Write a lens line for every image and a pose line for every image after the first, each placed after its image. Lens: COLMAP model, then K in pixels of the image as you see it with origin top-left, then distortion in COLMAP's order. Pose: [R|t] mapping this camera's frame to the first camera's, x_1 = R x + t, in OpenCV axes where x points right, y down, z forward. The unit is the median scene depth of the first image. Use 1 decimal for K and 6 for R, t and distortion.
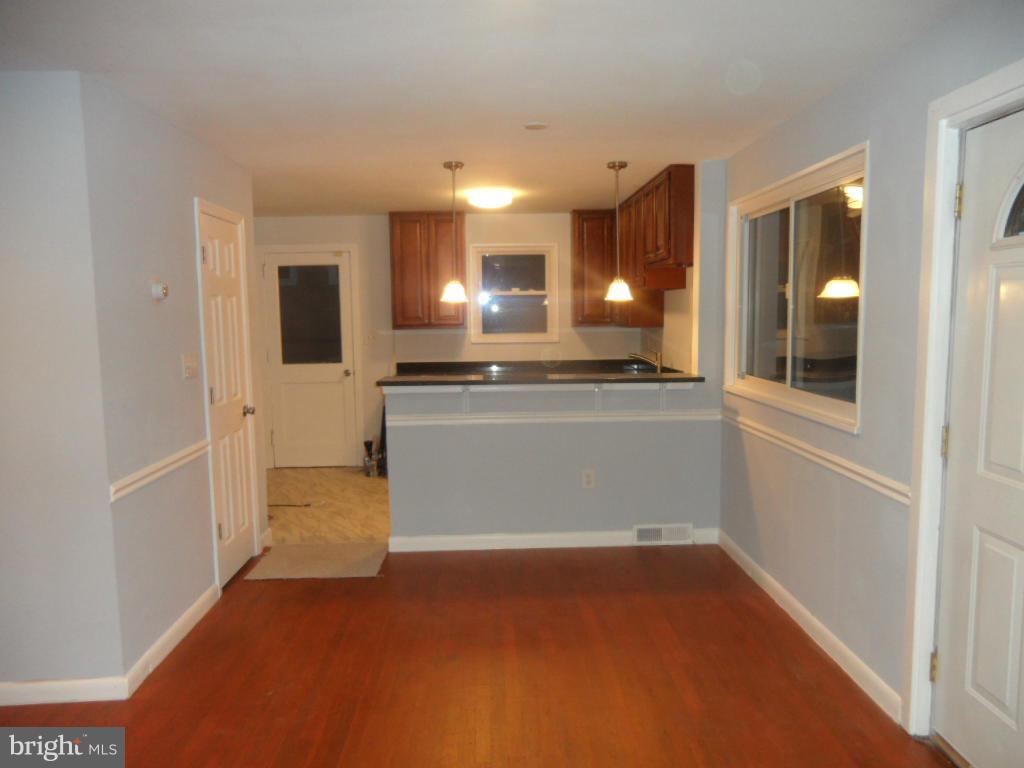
lens RADIAL K [[734.0, 0, 512.0], [0, 734.0, 384.0], [0, 0, 1]] dist [-0.044393, 0.050716]
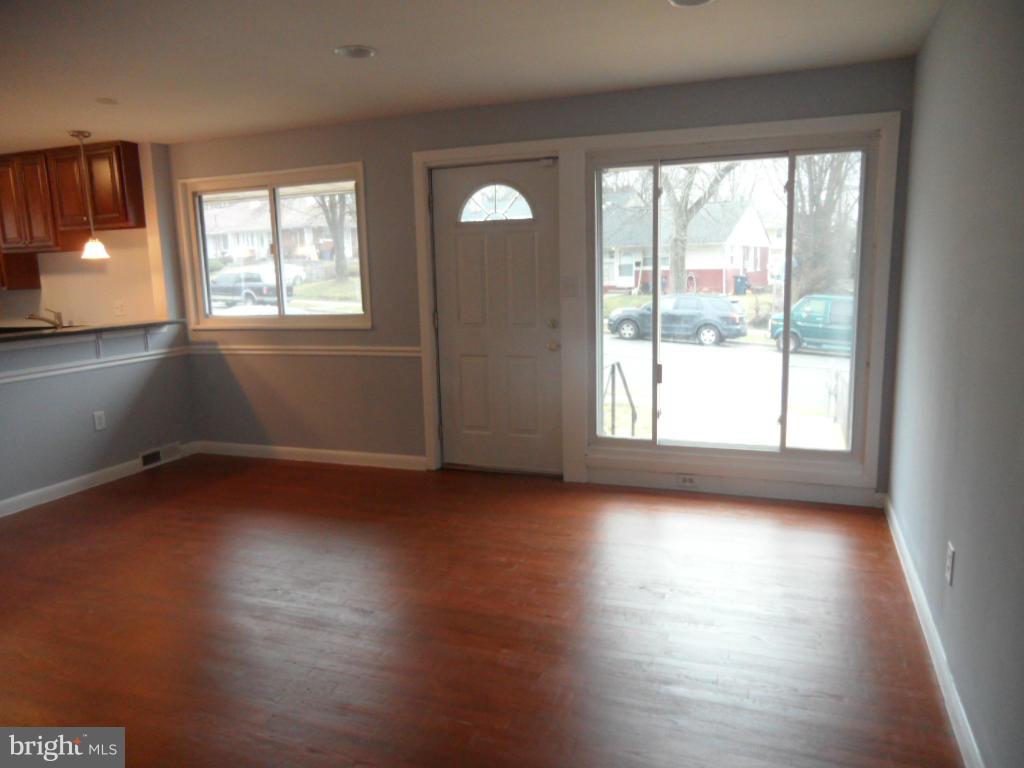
lens RADIAL K [[734.0, 0, 512.0], [0, 734.0, 384.0], [0, 0, 1]] dist [-0.044393, 0.050716]
pose [[0.401120, -0.152171, 0.903298, -0.624041], [0.121248, 0.986249, 0.112304, 0.026788], [-0.907966, 0.064476, 0.414055, -0.020909]]
